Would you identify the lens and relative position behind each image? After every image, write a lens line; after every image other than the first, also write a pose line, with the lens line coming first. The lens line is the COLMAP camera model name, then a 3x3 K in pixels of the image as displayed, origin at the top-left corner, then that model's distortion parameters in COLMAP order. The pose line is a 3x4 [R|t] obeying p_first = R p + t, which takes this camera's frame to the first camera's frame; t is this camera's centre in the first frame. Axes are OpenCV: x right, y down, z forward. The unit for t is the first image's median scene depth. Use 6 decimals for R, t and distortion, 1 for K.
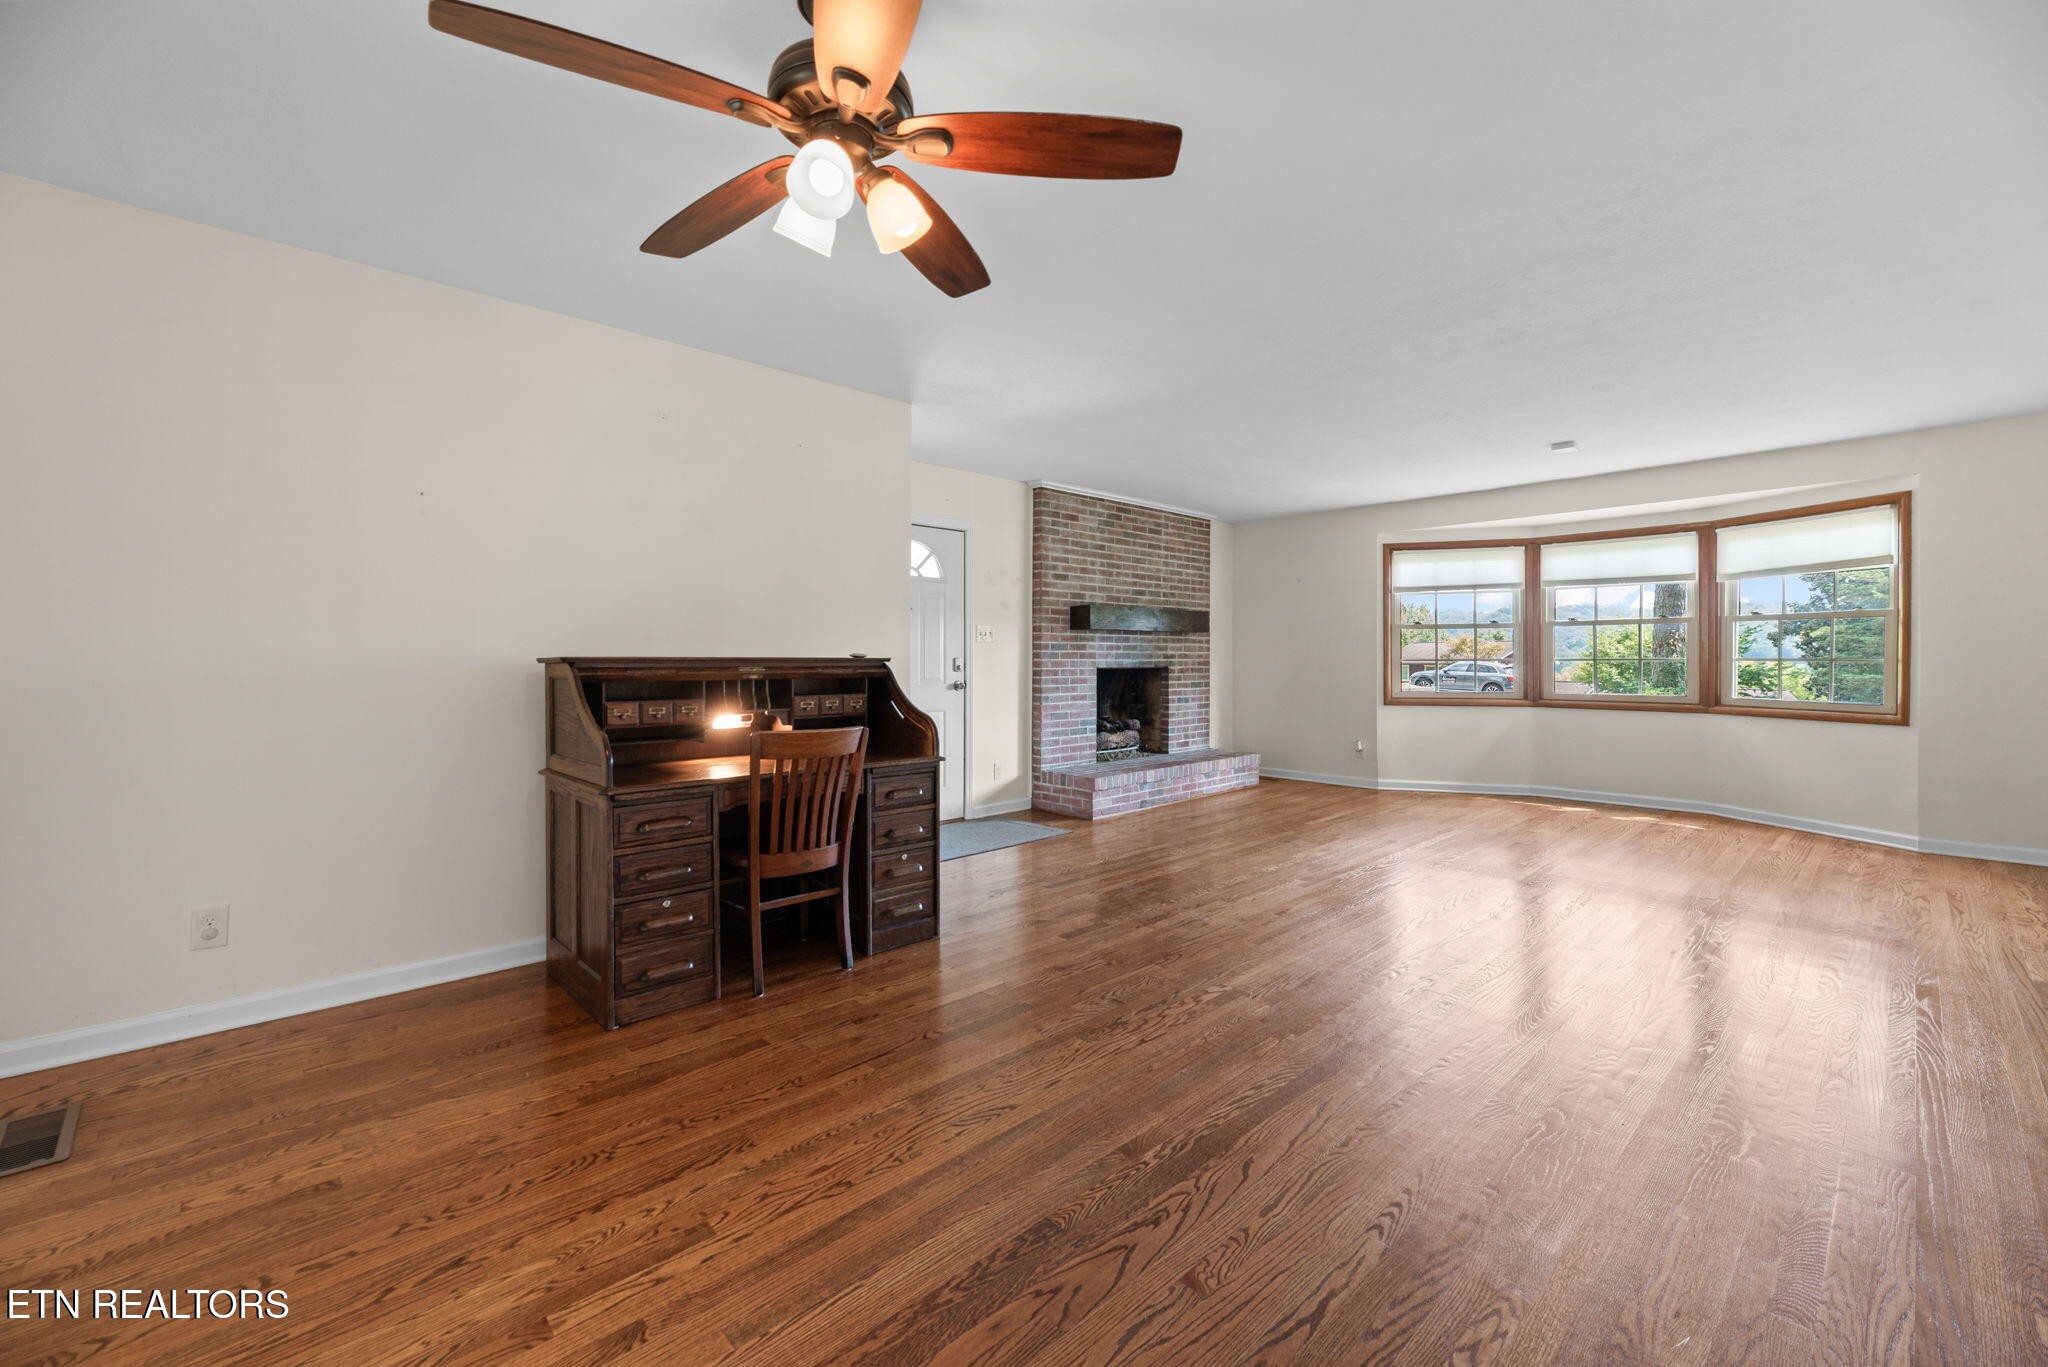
lens RADIAL K [[844.9, 0, 1029.6], [0, 844.9, 663.7], [0, 0, 1]] dist [-0.000368, -0.000030]
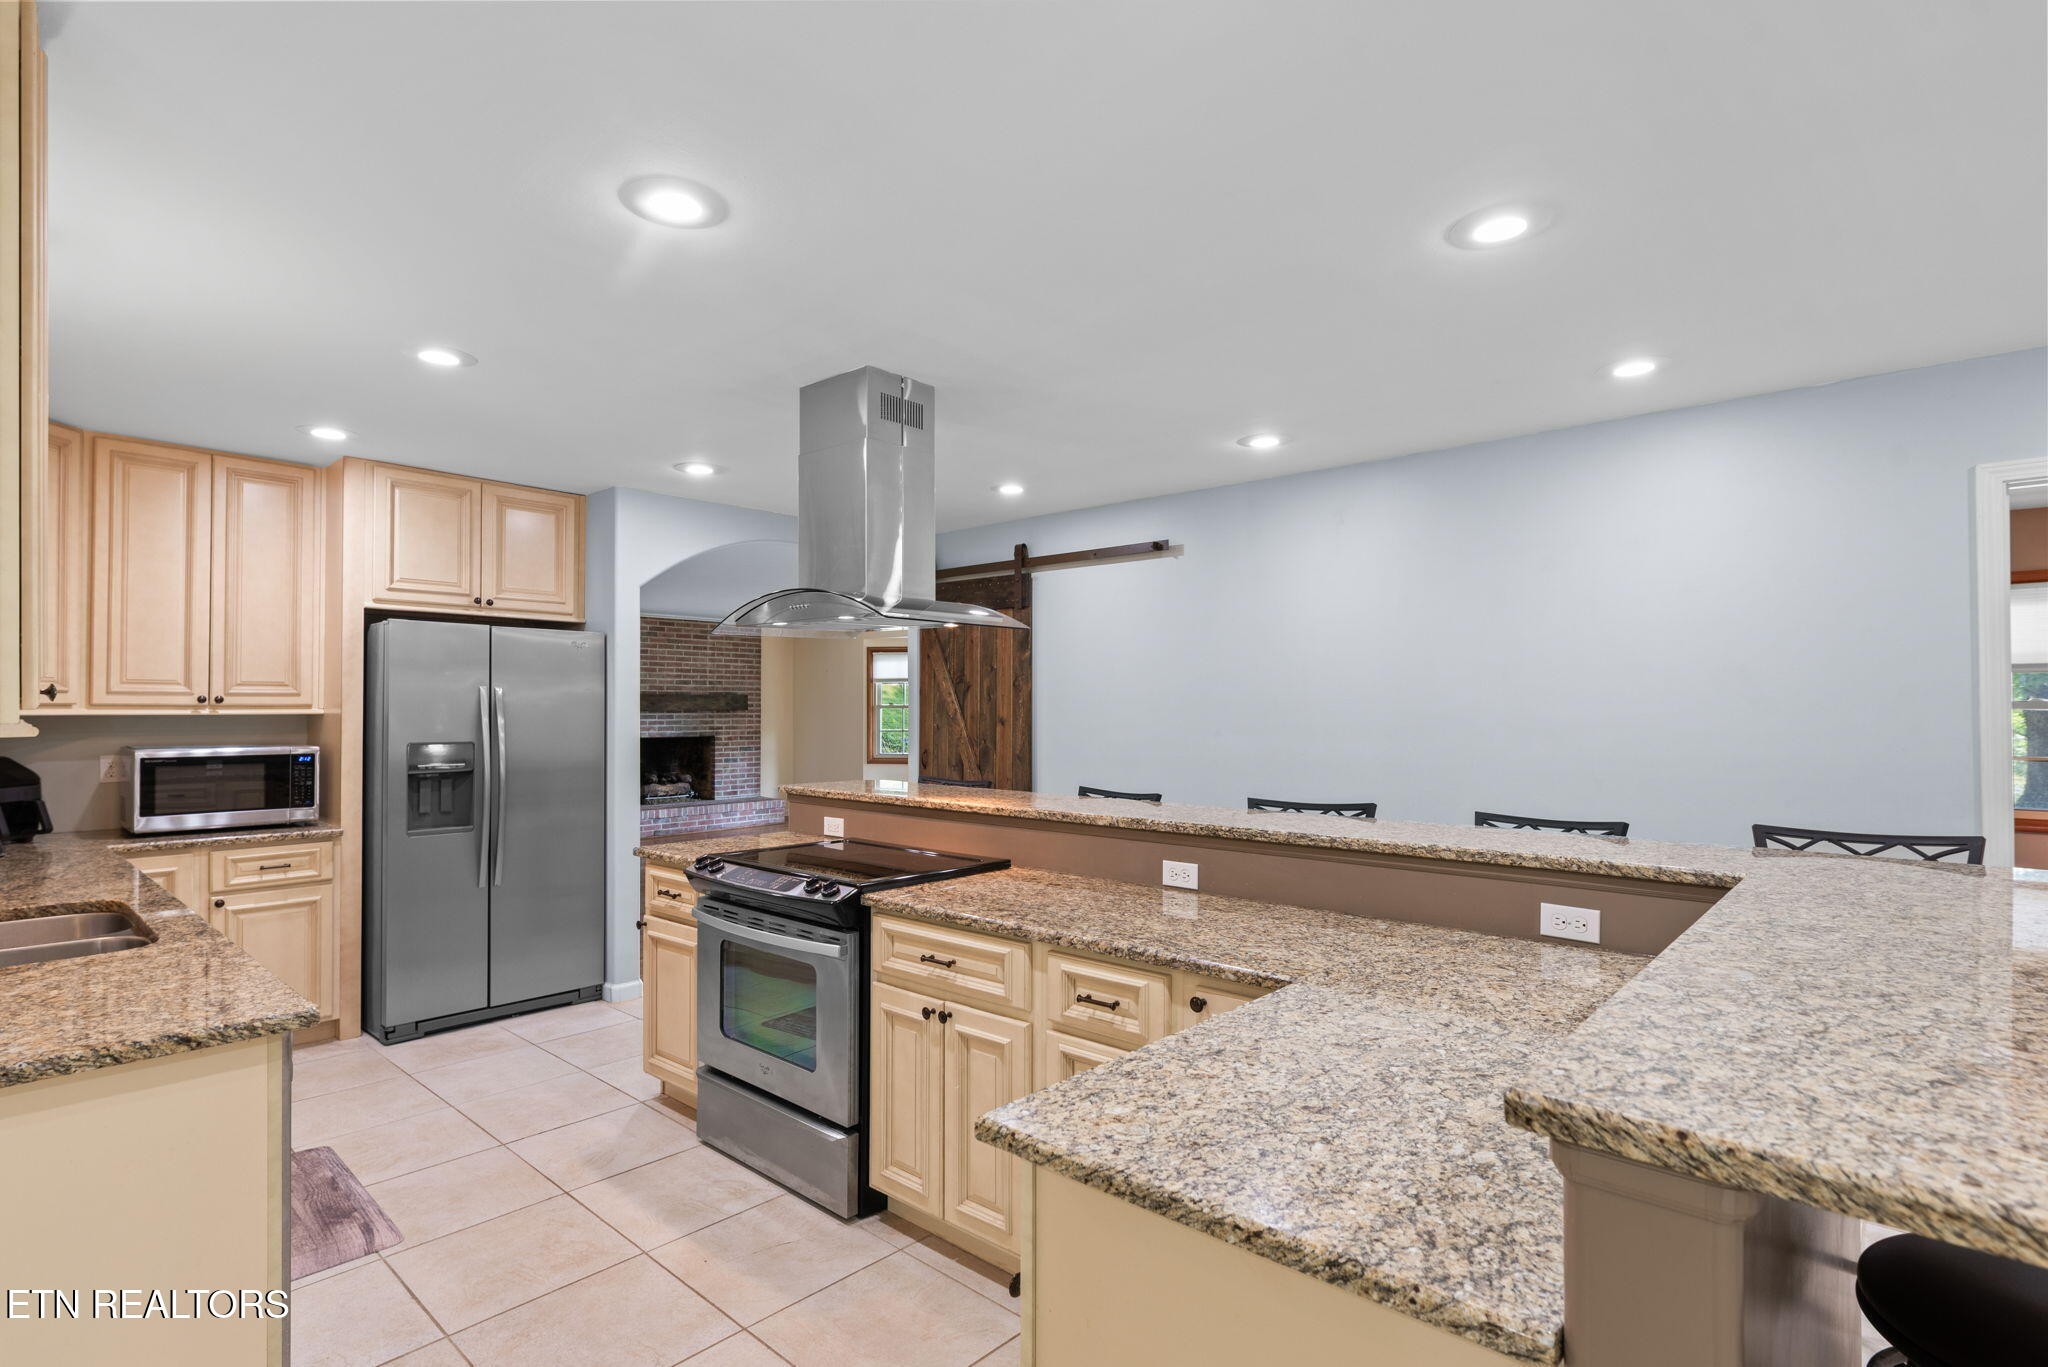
lens RADIAL K [[1009.6, 0, 1024.6], [0, 1009.6, 694.8], [0, 0, 1]] dist [-0.000122, -0.000003]
pose [[0.996961, 0.001683, 0.077890, 0.573726], [-0.000230, 0.999826, -0.018660, -0.034460], [-0.077908, 0.018586, 0.996787, -0.704964]]
